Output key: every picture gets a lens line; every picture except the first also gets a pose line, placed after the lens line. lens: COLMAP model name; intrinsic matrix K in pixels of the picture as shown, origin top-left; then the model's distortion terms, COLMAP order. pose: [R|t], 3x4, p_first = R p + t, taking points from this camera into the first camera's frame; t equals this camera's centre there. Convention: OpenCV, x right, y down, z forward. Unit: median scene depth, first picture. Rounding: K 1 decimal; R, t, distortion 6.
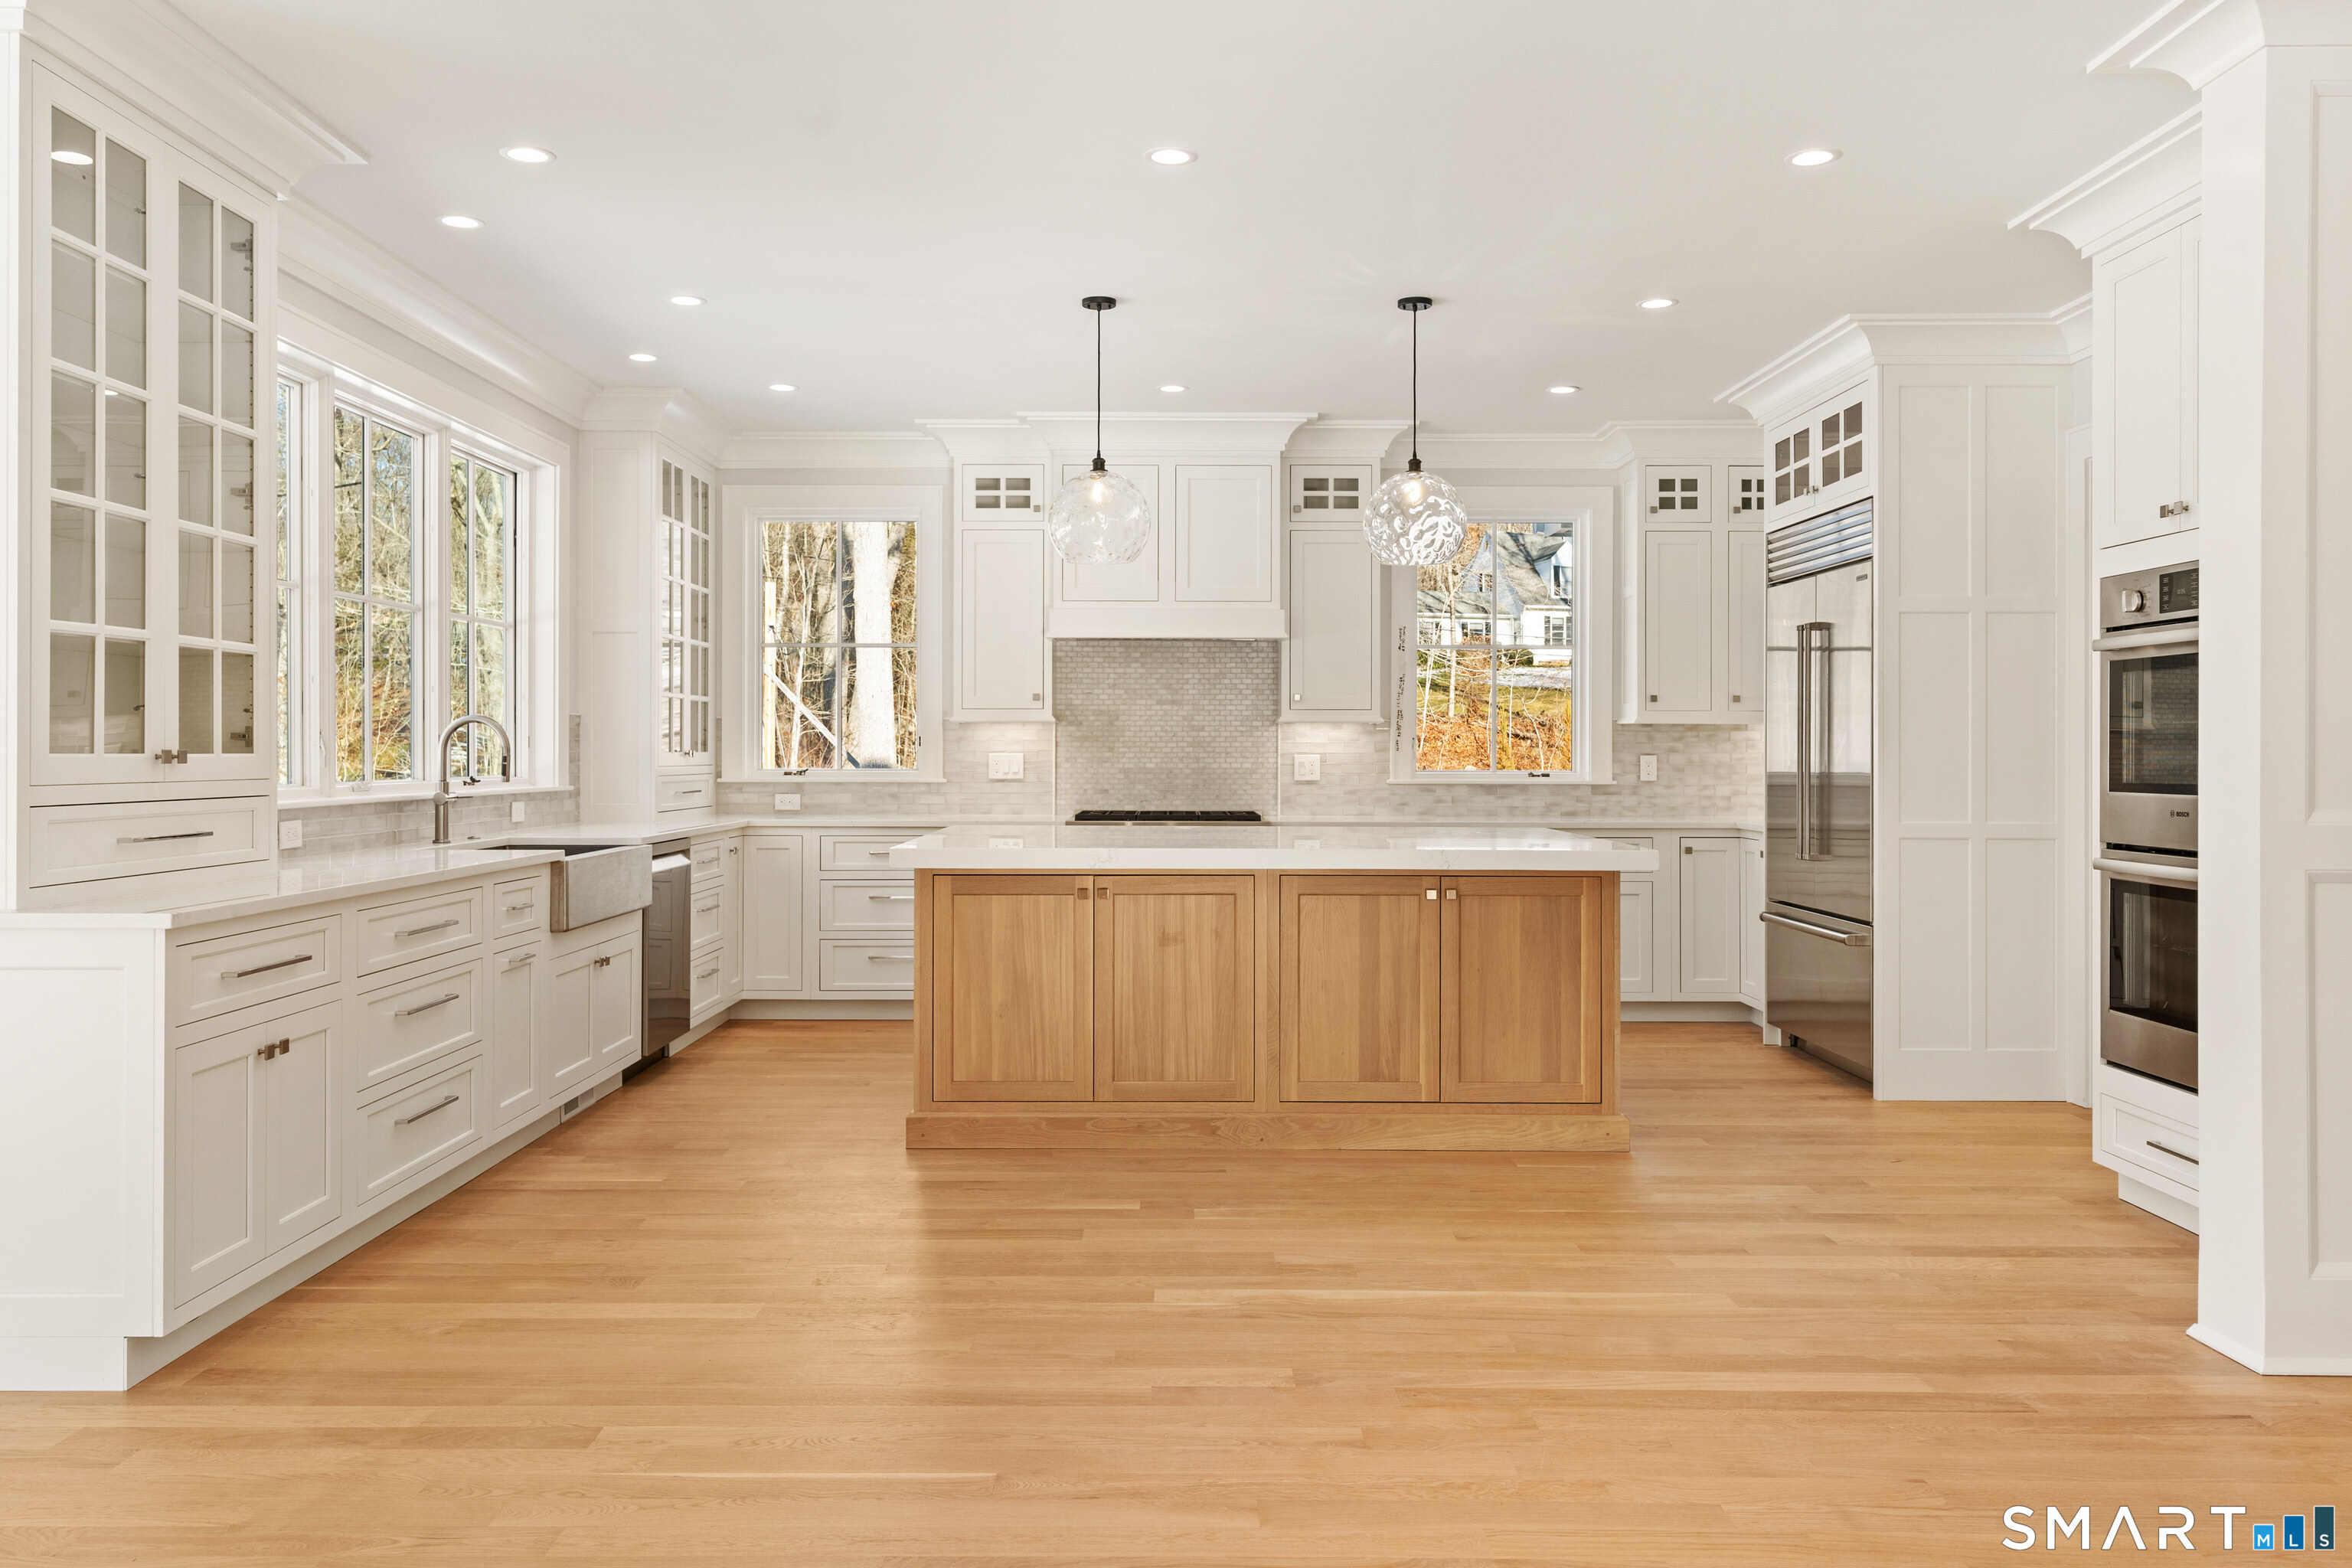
lens RADIAL K [[1770.4, 0, 1160.3], [0, 1770.4, 741.5], [0, 0, 1]] dist [0.006914, 0.003902]
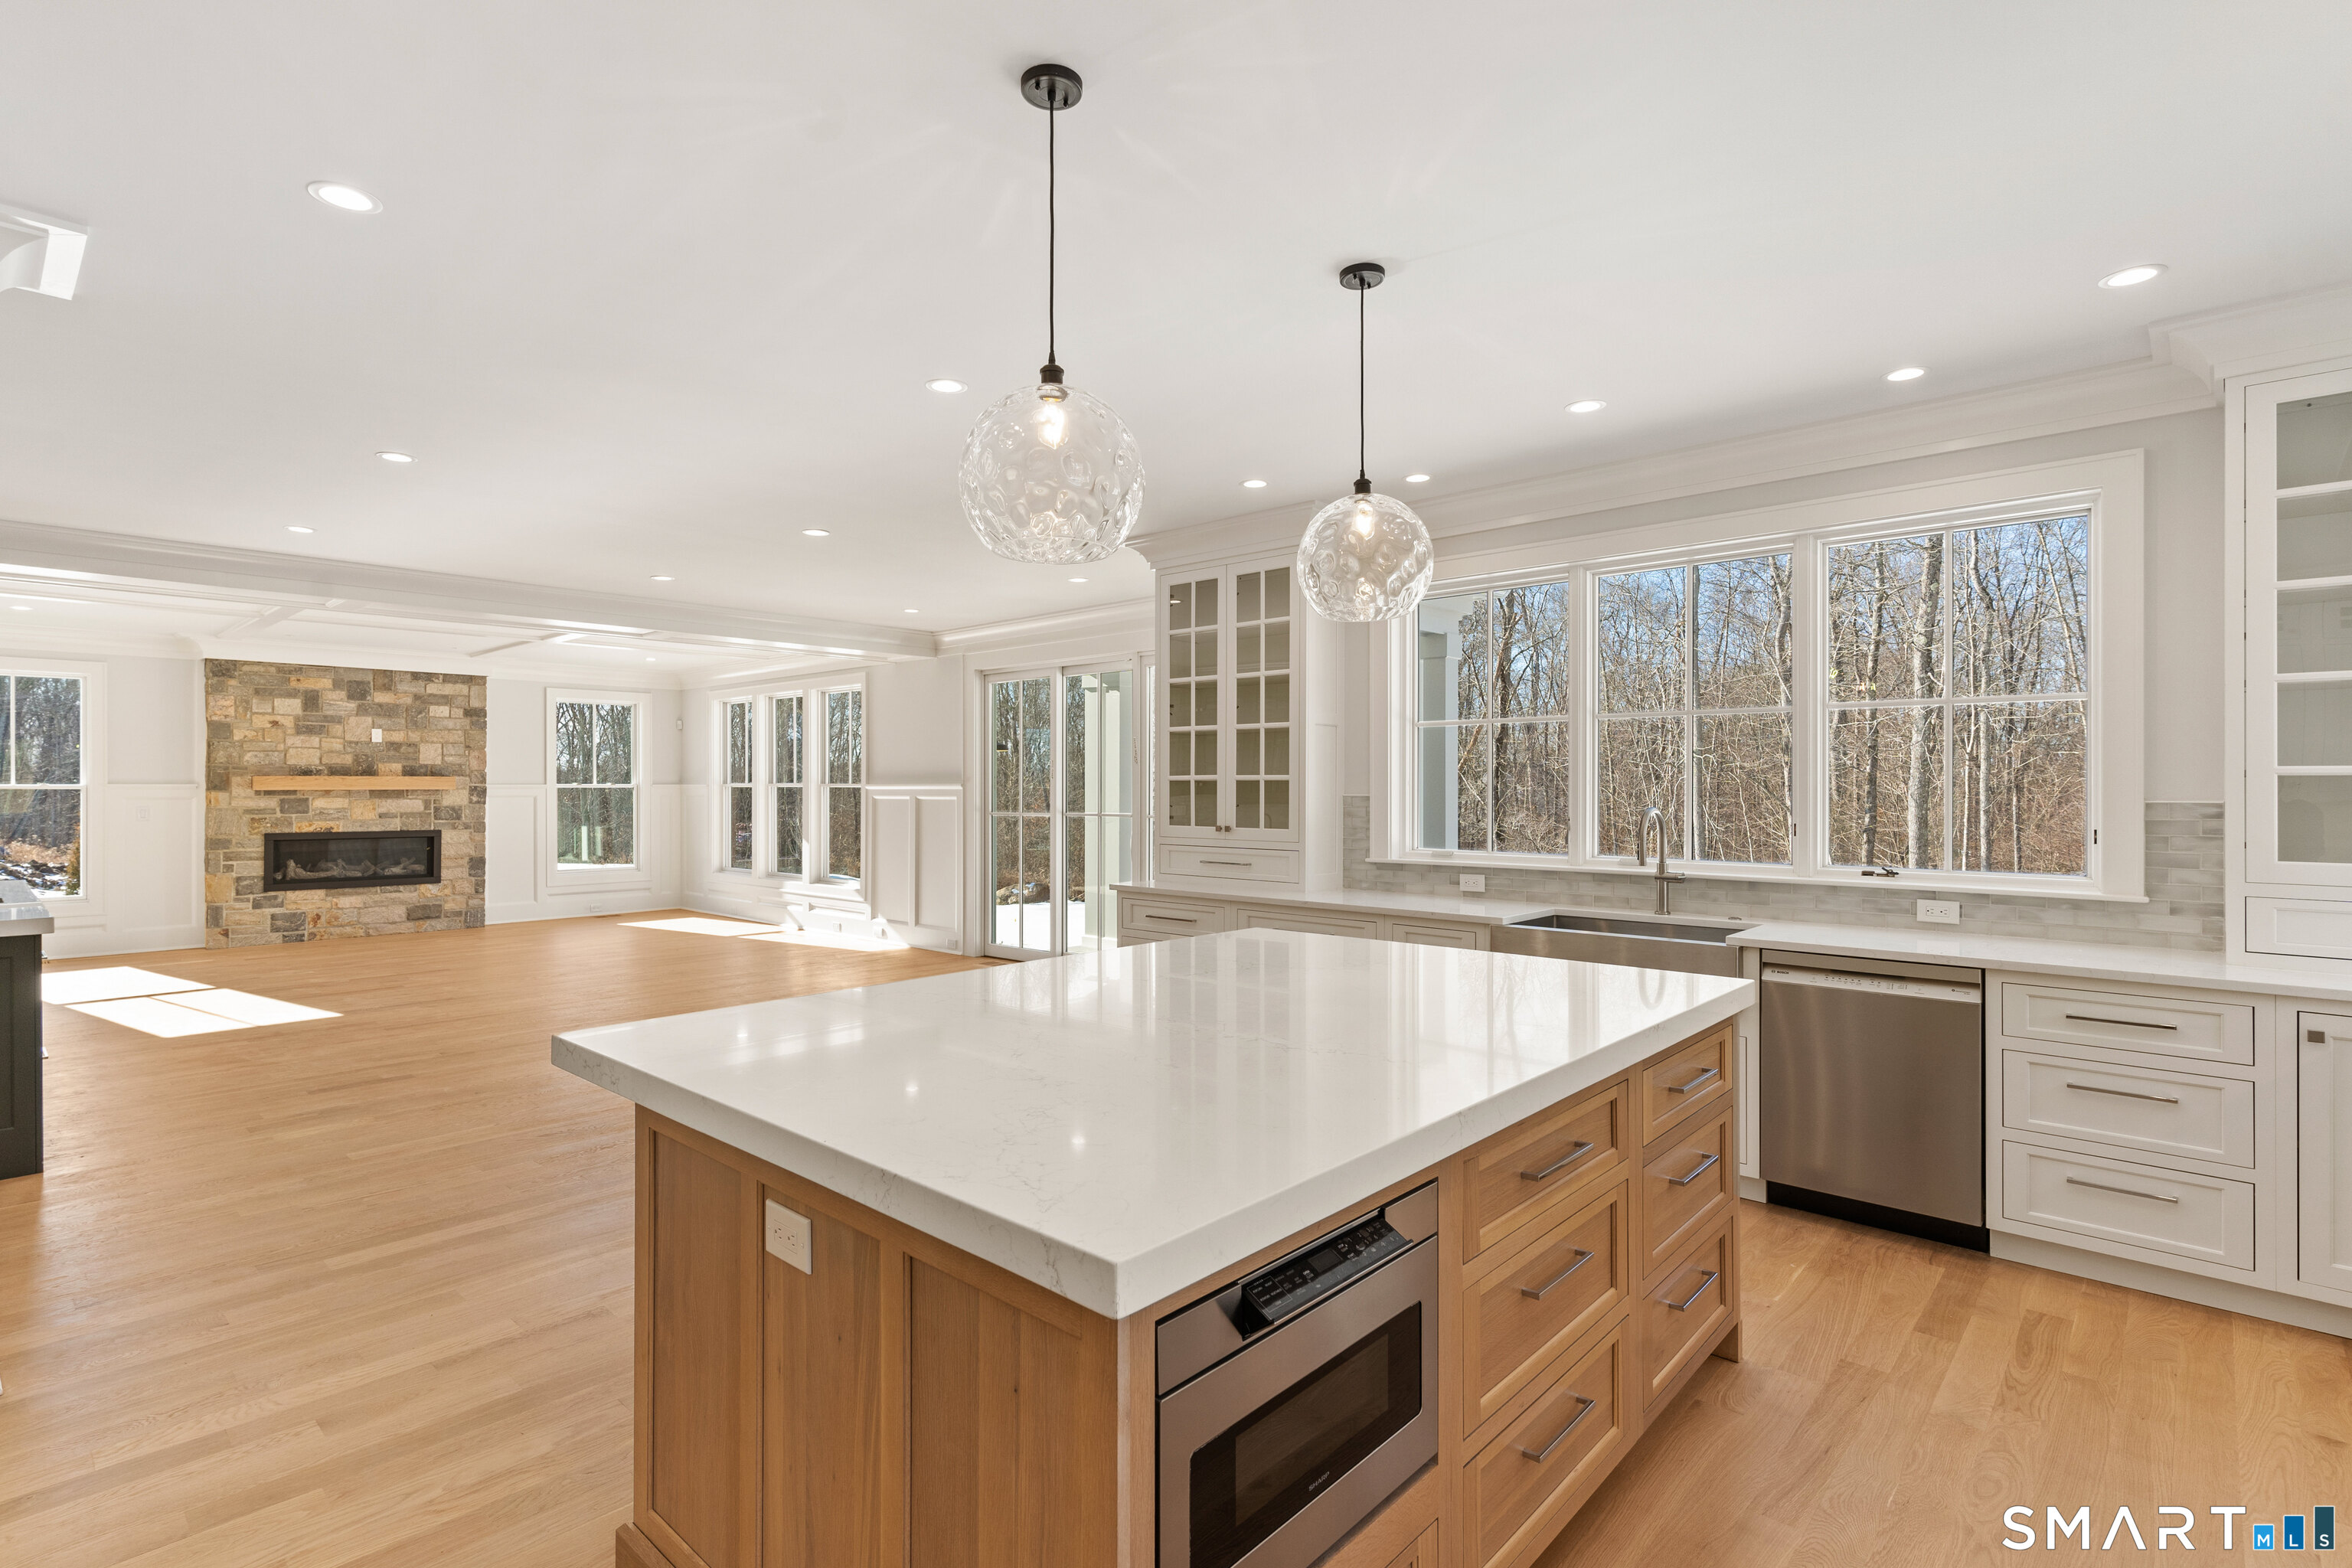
lens RADIAL K [[1138.6, 0, 1176.0], [0, 1138.6, 784.0], [0, 0, 1]] dist [-0.000635, 0.000199]
pose [[-0.674580, -0.003357, -0.738194, 0.352144], [0.002801, 0.999971, -0.007107, -0.023532], [0.738197, -0.006862, -0.674551, 1.179646]]
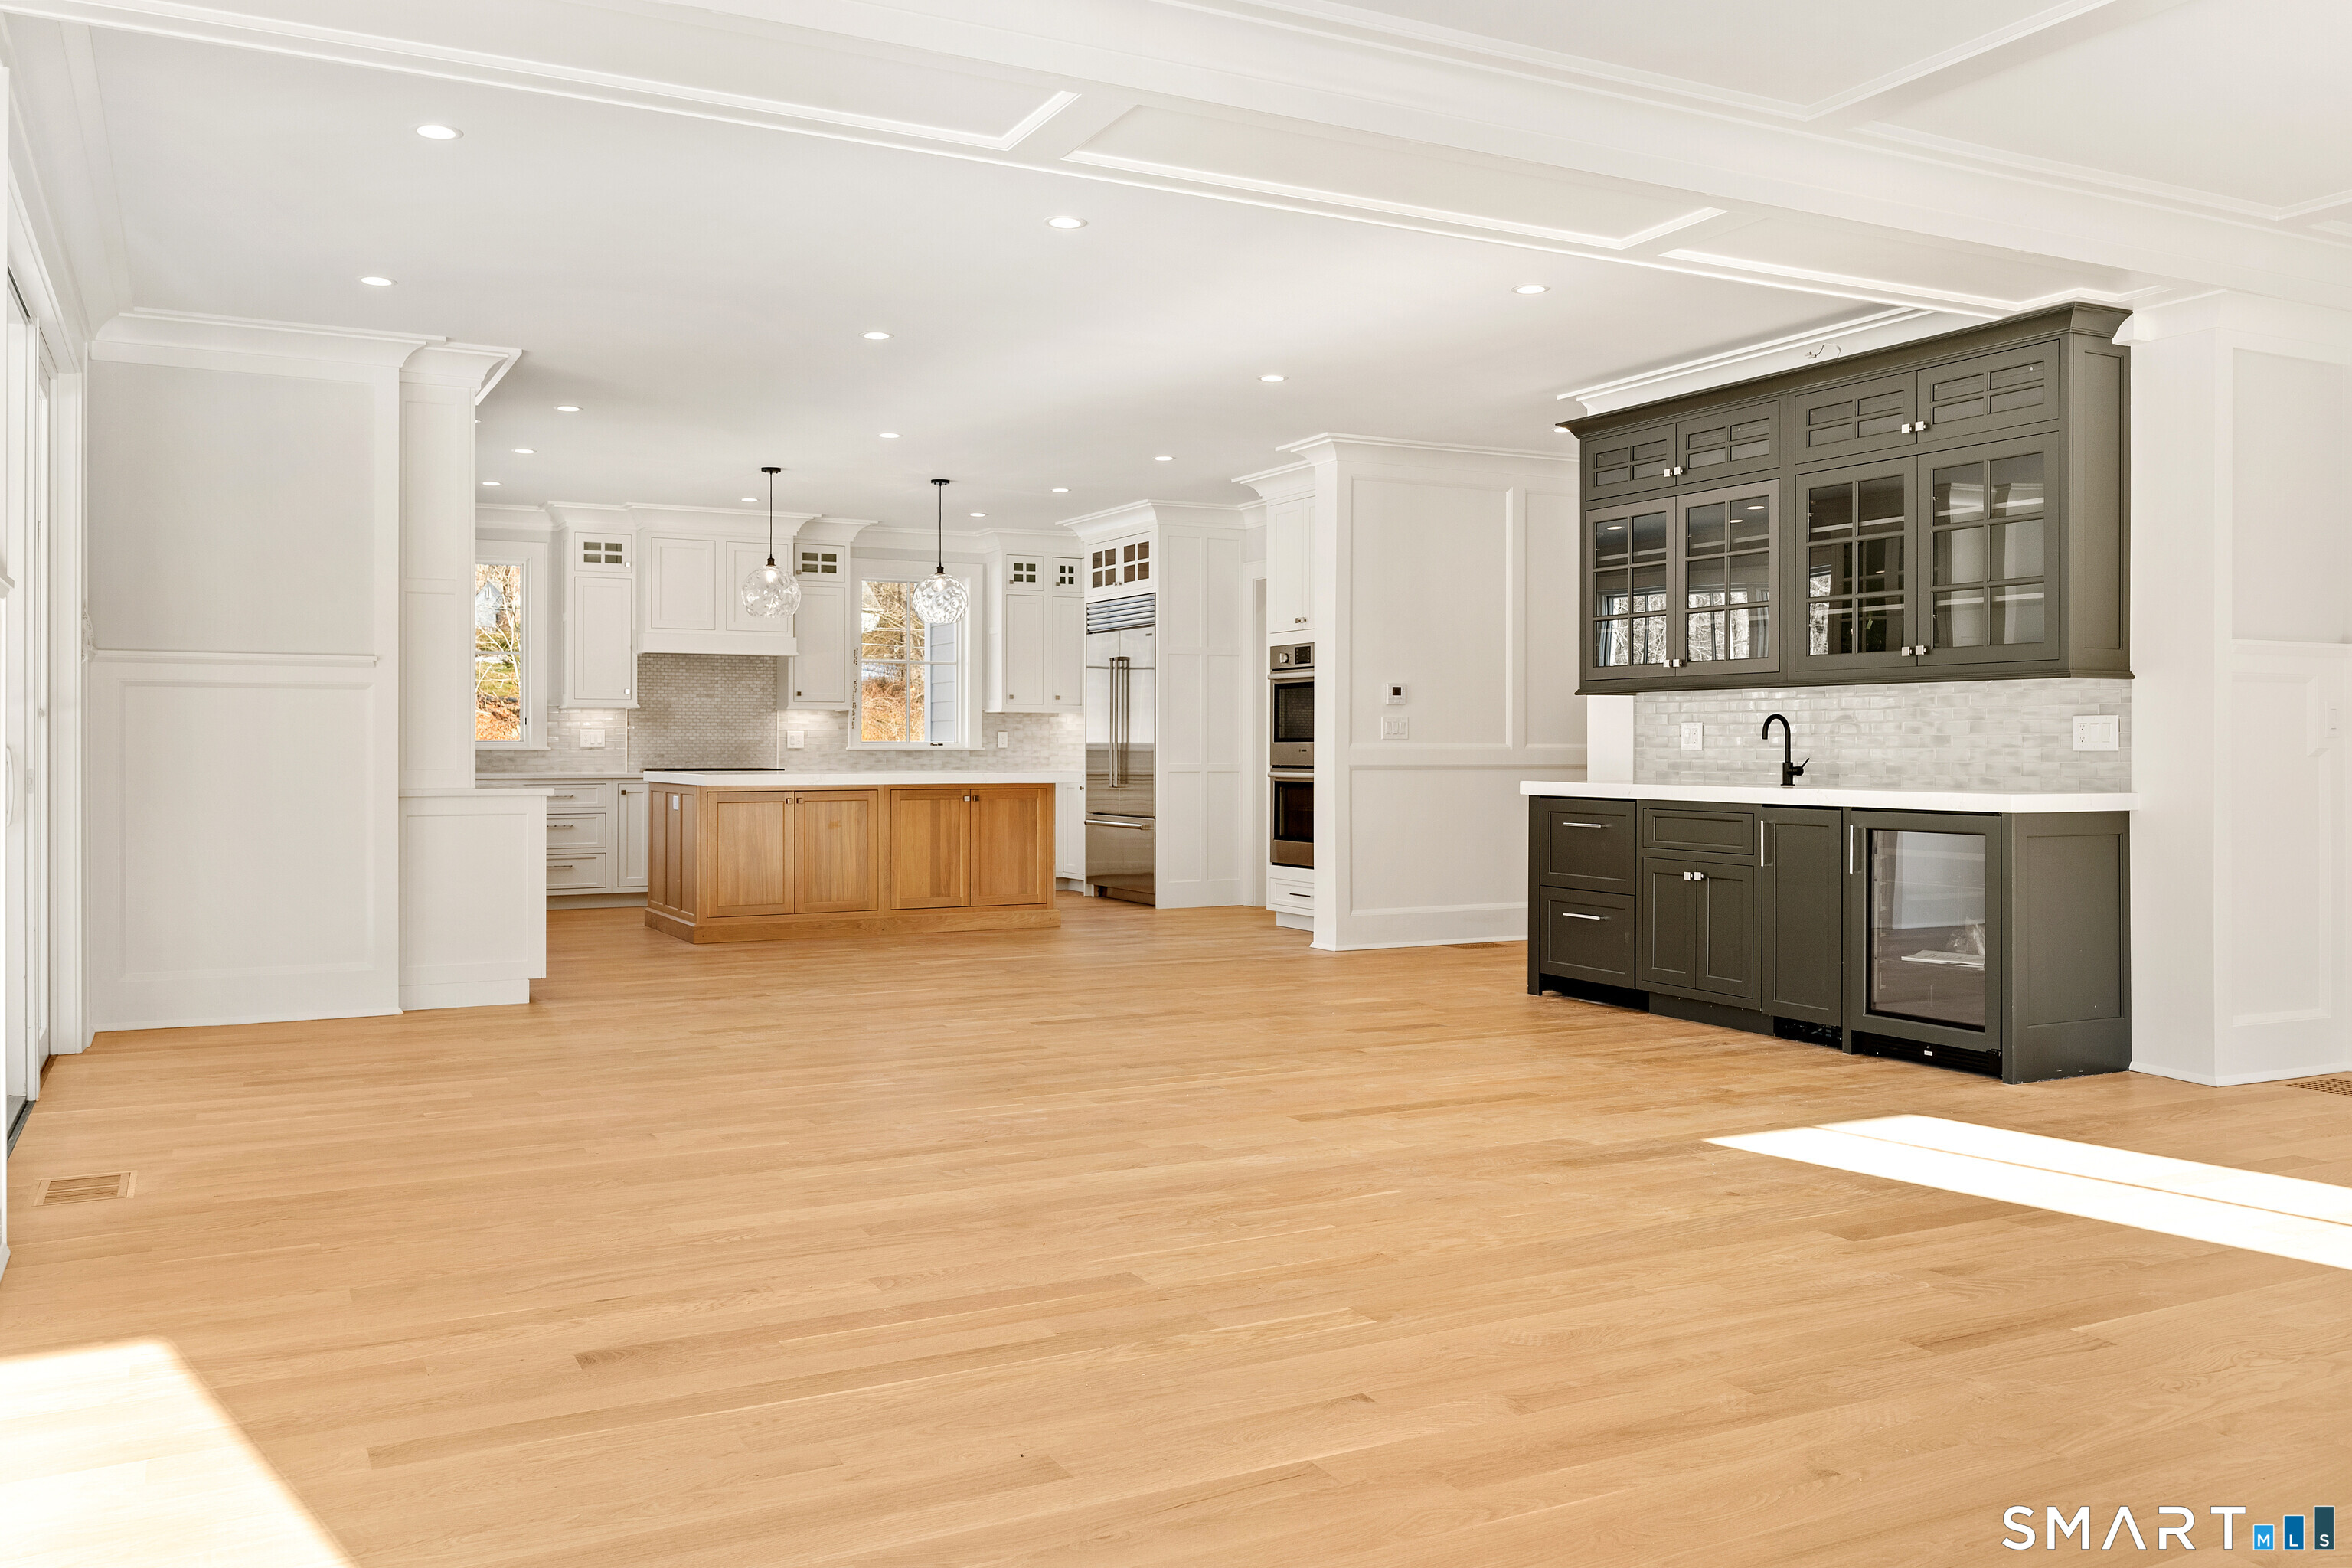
lens RADIAL K [[1839.1, 0, 1161.5], [0, 1839.1, 743.4], [0, 0, 1]] dist [0.000496, 0.001049]
pose [[0.887379, -0.001074, 0.461039, -0.491991], [-0.001001, 0.999990, 0.004255, 0.014648], [-0.461039, -0.004238, 0.887370, -0.739402]]
